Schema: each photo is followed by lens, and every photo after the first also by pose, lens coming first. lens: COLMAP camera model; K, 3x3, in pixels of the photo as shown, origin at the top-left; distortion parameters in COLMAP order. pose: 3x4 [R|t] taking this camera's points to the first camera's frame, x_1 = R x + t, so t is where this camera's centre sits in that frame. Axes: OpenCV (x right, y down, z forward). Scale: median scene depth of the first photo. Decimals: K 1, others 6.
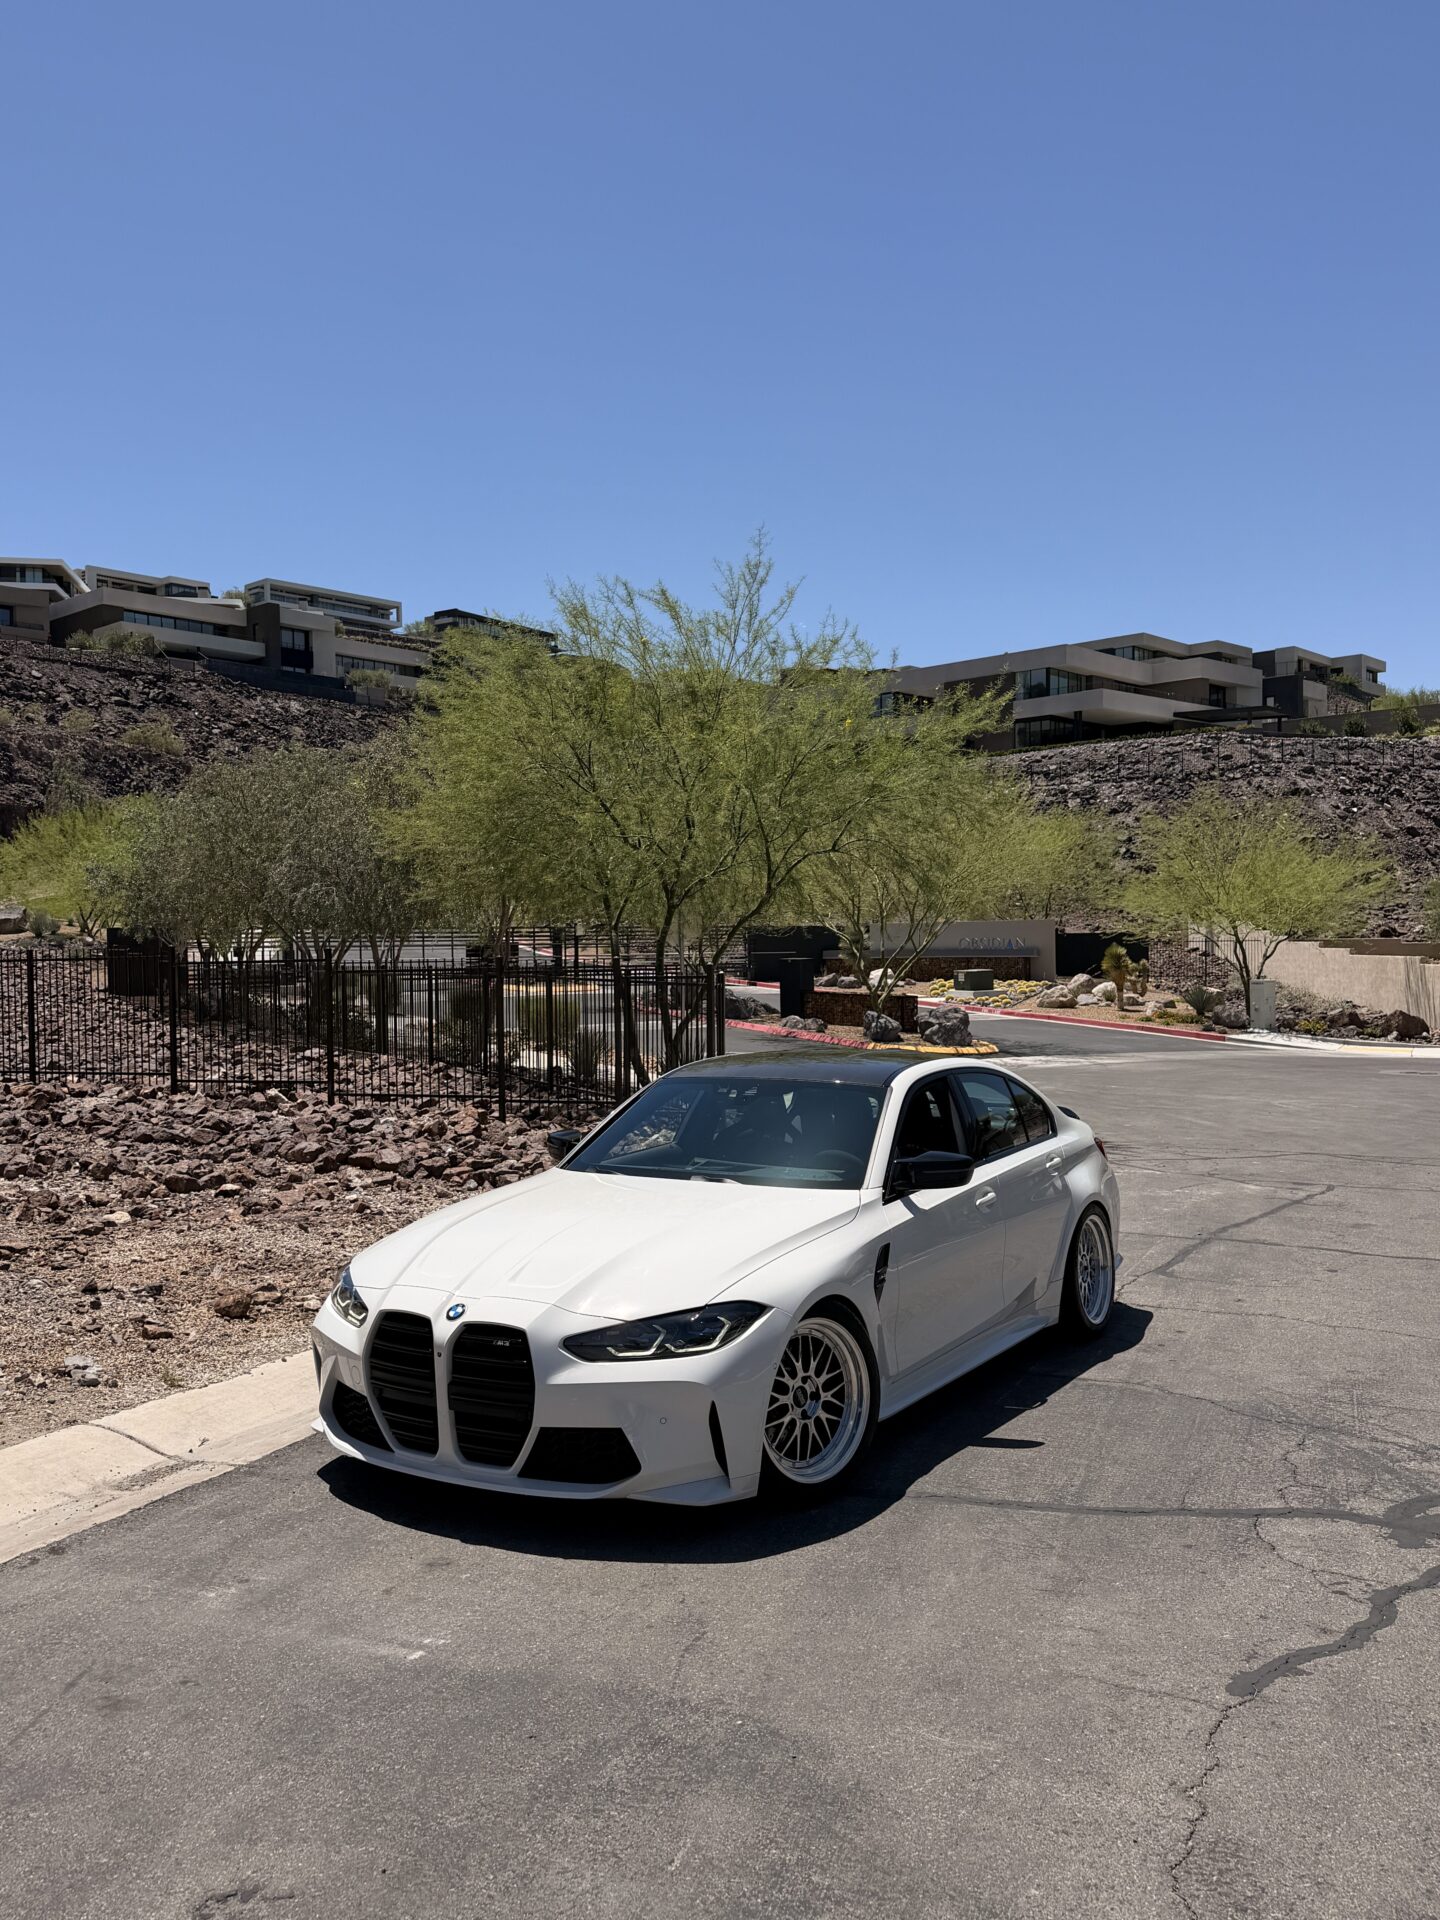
lens RADIAL K [[1581.6, 0, 720.0], [0, 1581.6, 960.0], [0, 0, 1]] dist [-0.003544, -0.004394]
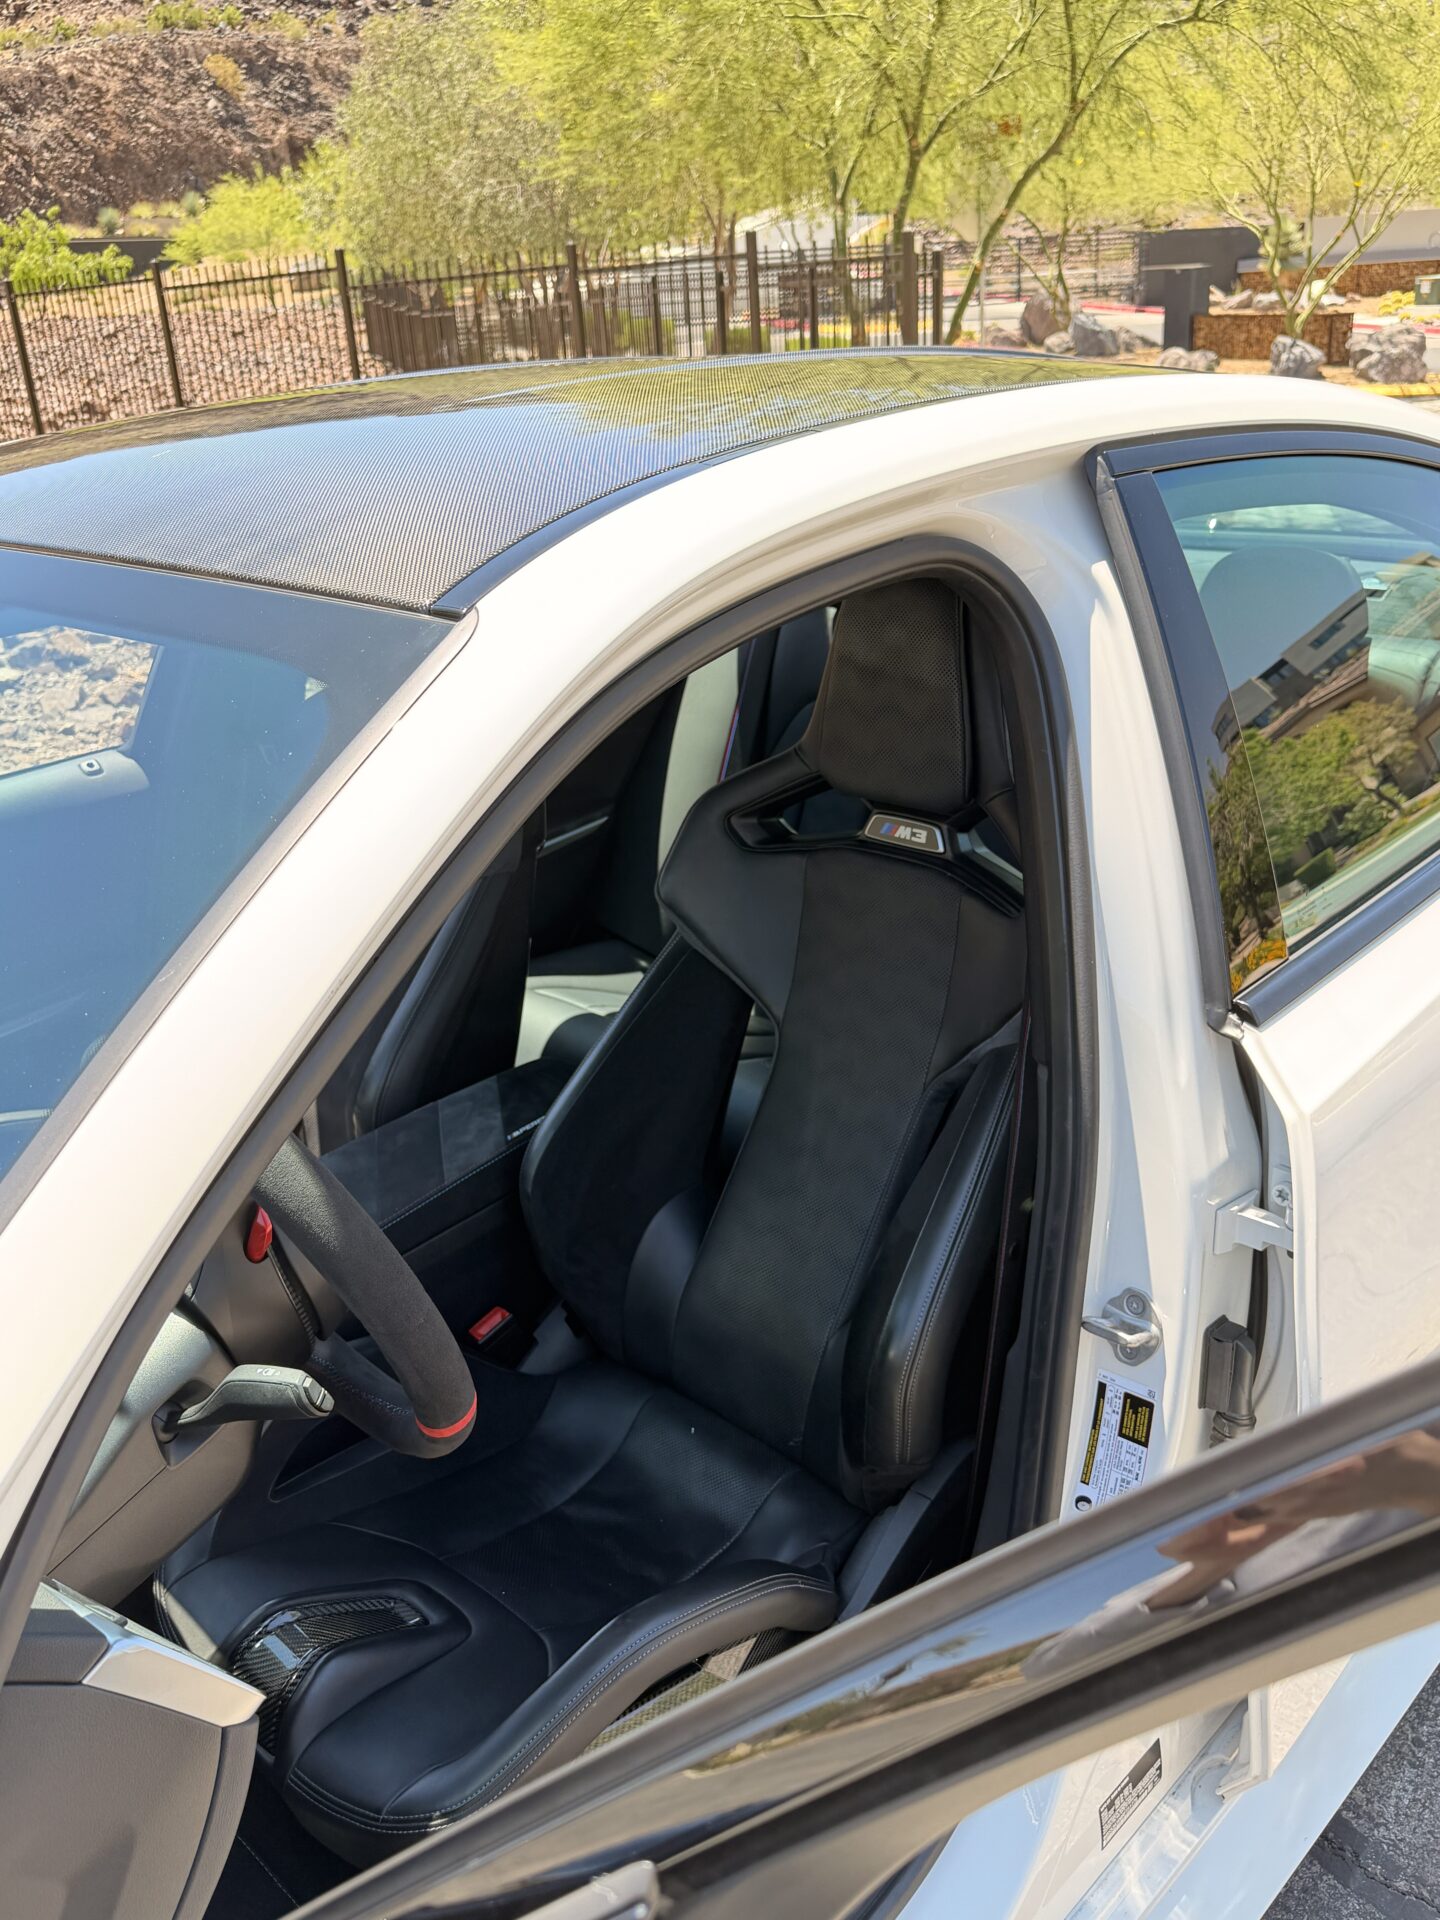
lens RADIAL K [[1581.6, 0, 720.0], [0, 1581.6, 960.0], [0, 0, 1]] dist [-0.003544, -0.004394]
pose [[0.969538, 0.051963, -0.239364, 0.024884], [0.043475, 0.925214, 0.376947, 0.009235], [0.241051, -0.375871, 0.894771, 0.136708]]
